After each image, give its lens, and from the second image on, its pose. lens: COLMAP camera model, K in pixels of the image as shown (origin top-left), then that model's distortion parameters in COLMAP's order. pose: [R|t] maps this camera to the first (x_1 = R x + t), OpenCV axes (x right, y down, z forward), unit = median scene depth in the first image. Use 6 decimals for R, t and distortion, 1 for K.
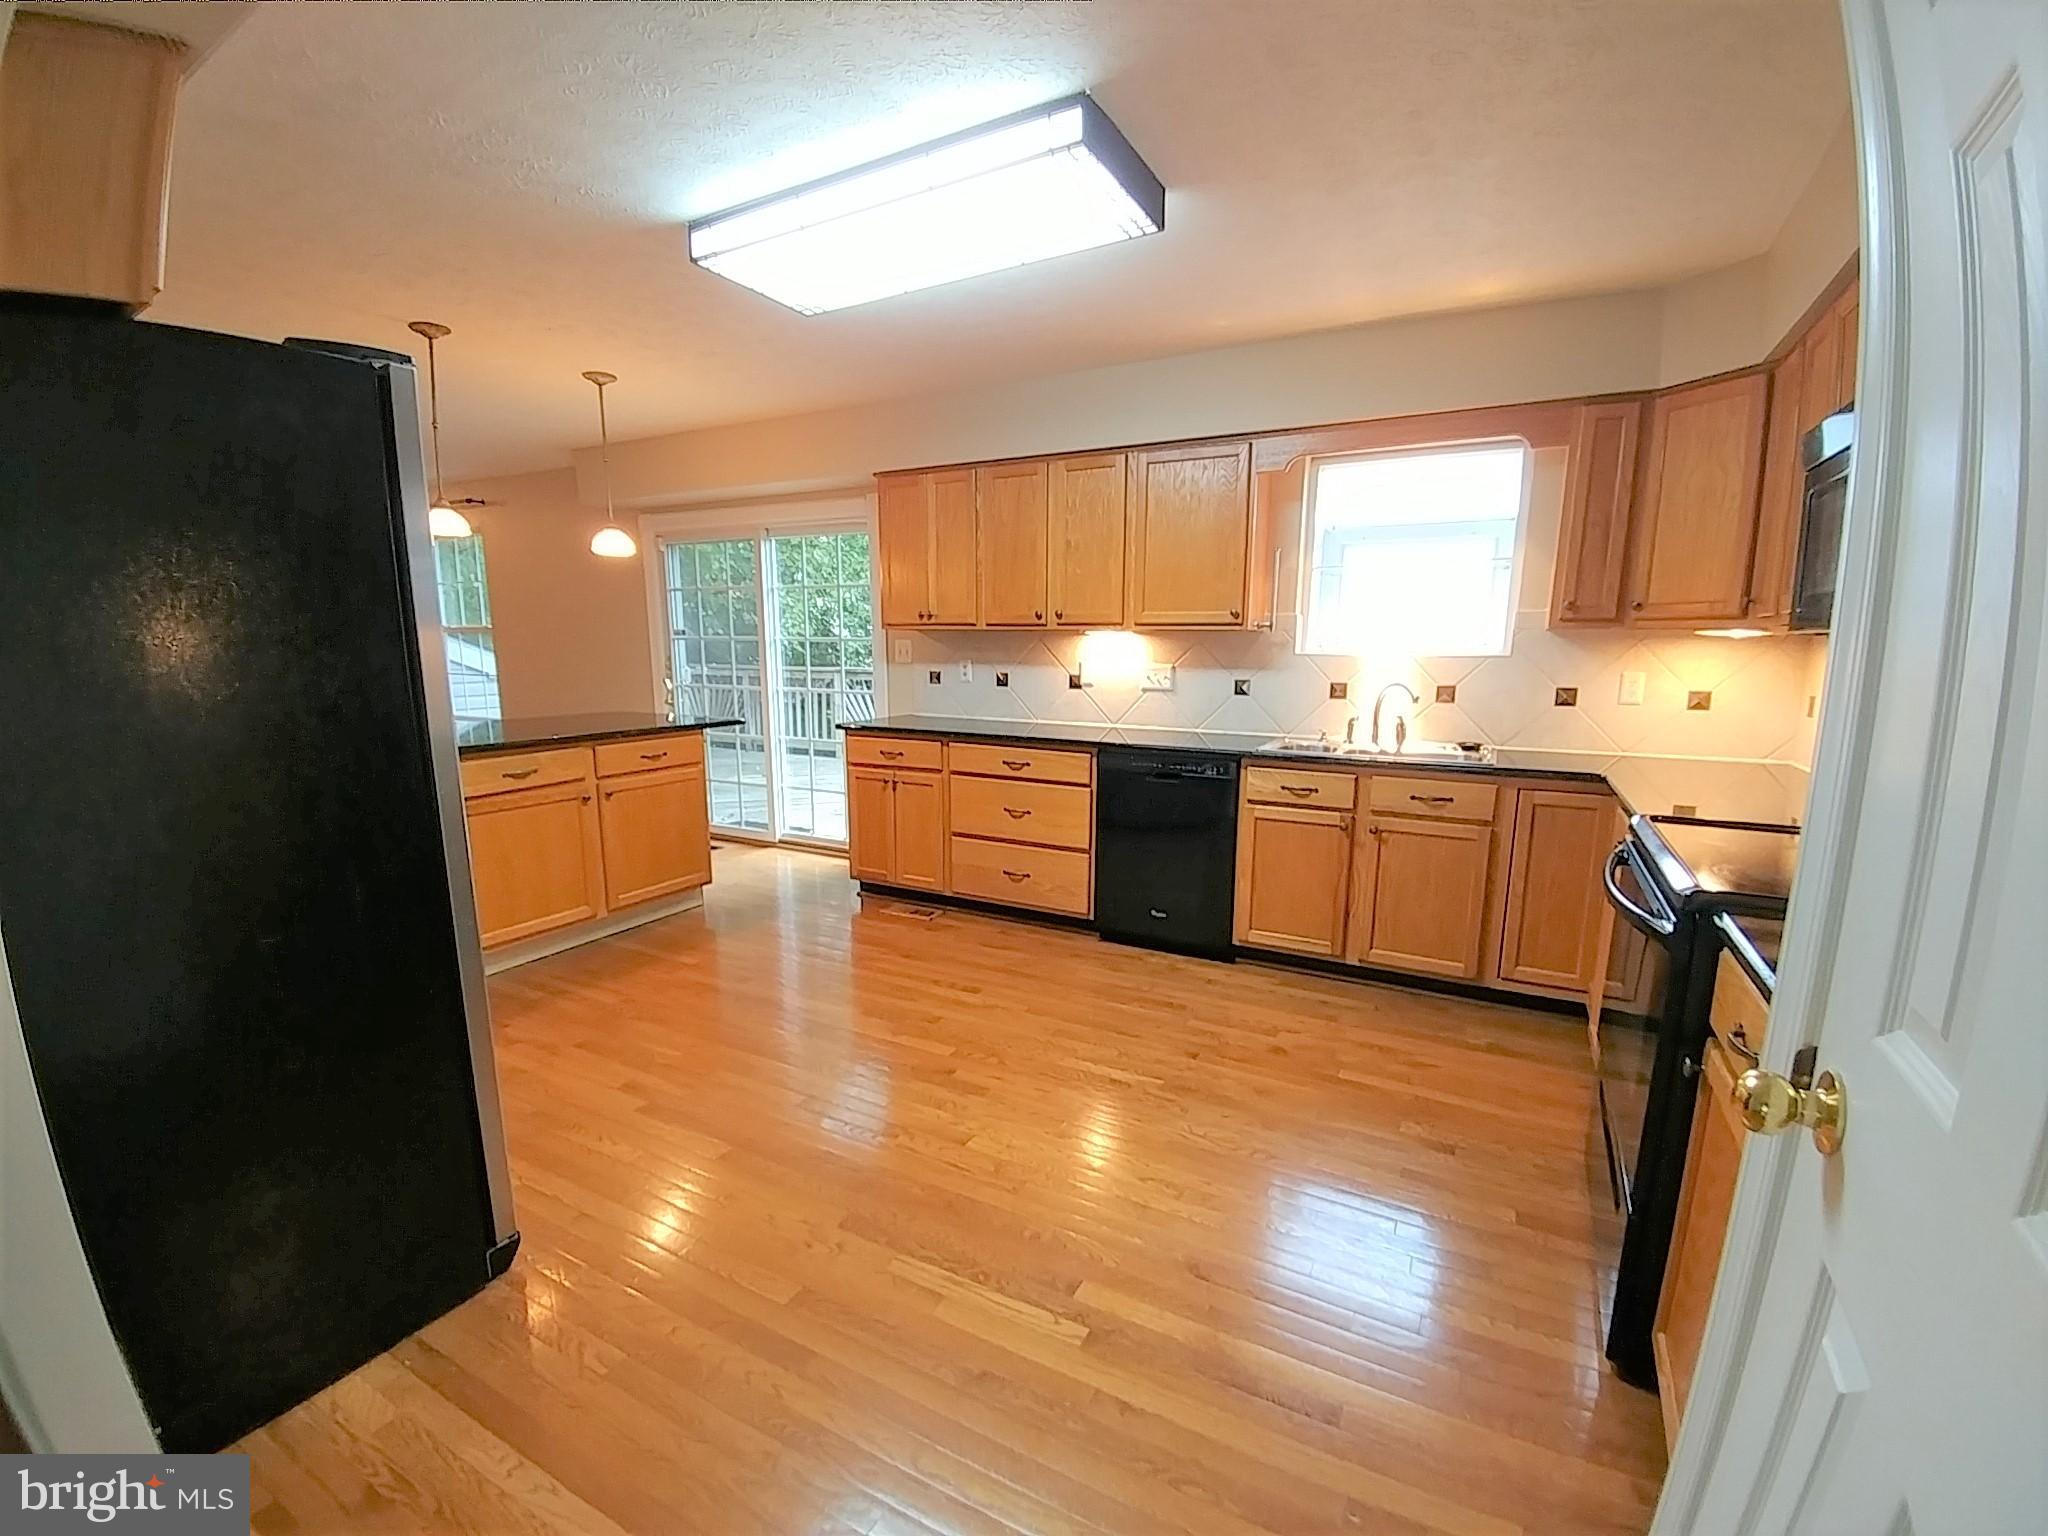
lens RADIAL K [[859.9, 0, 1048.2], [0, 859.9, 798.1], [0, 0, 1]] dist [-0.004745, -0.002721]
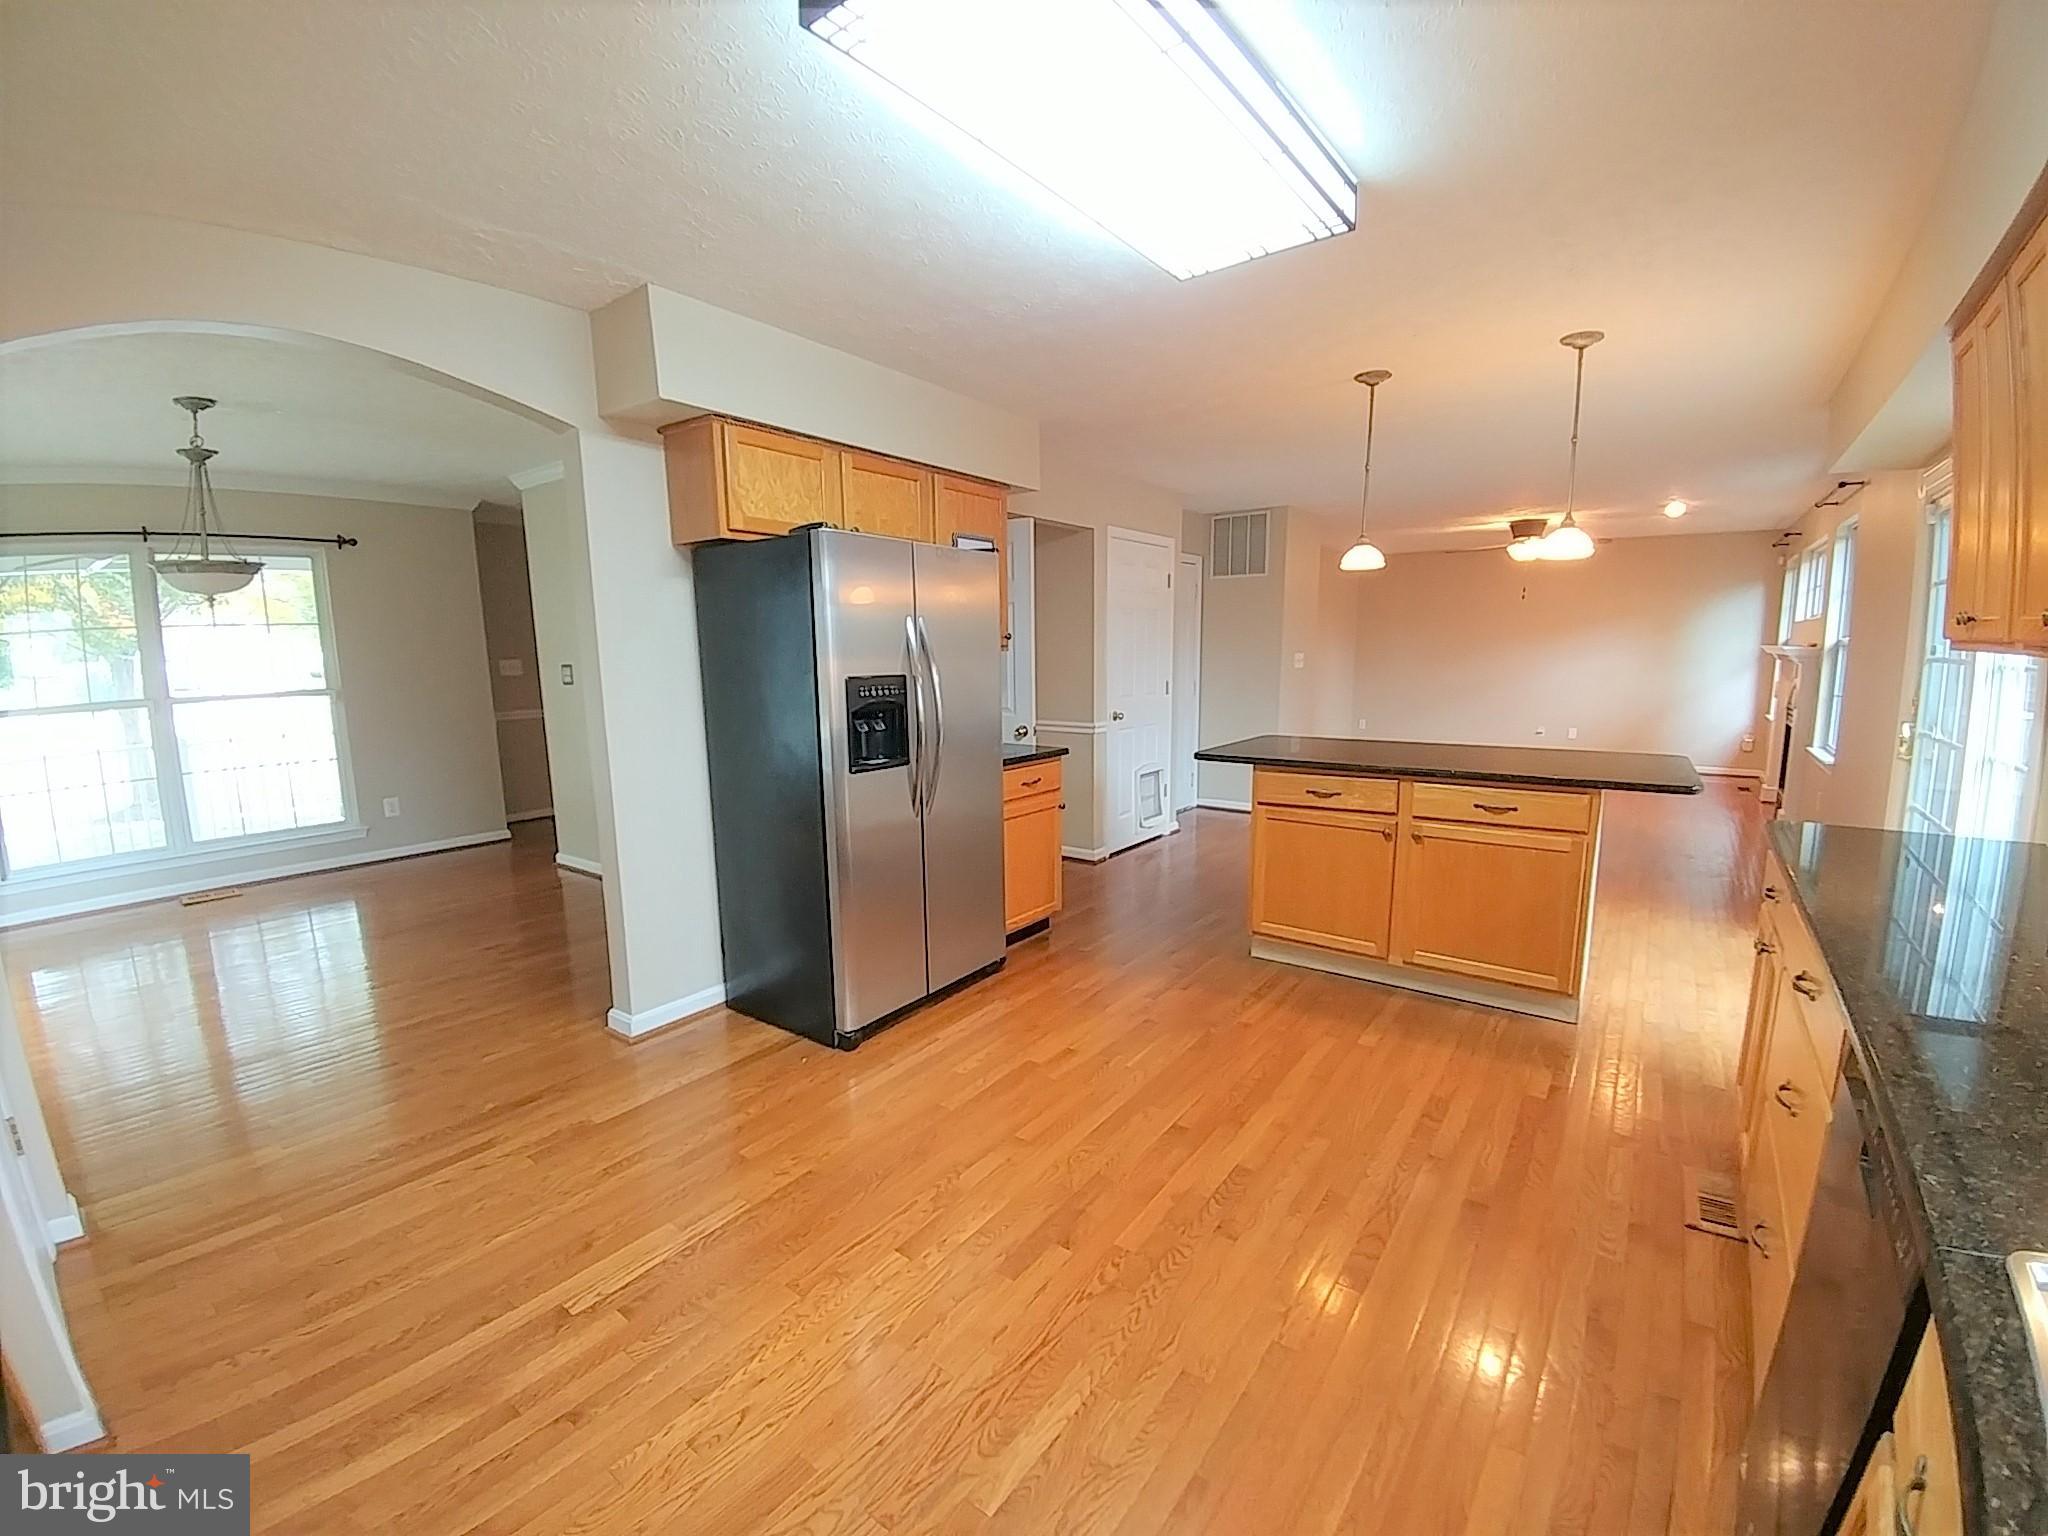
lens RADIAL K [[859.9, 0, 1034.9], [0, 859.9, 775.7], [0, 0, 1]] dist [-0.004745, -0.002721]
pose [[-0.158935, 0.145066, -0.976573, 0.474384], [-0.164341, 0.971459, 0.171053, -0.175333], [0.973515, 0.187677, -0.130558, 0.813149]]
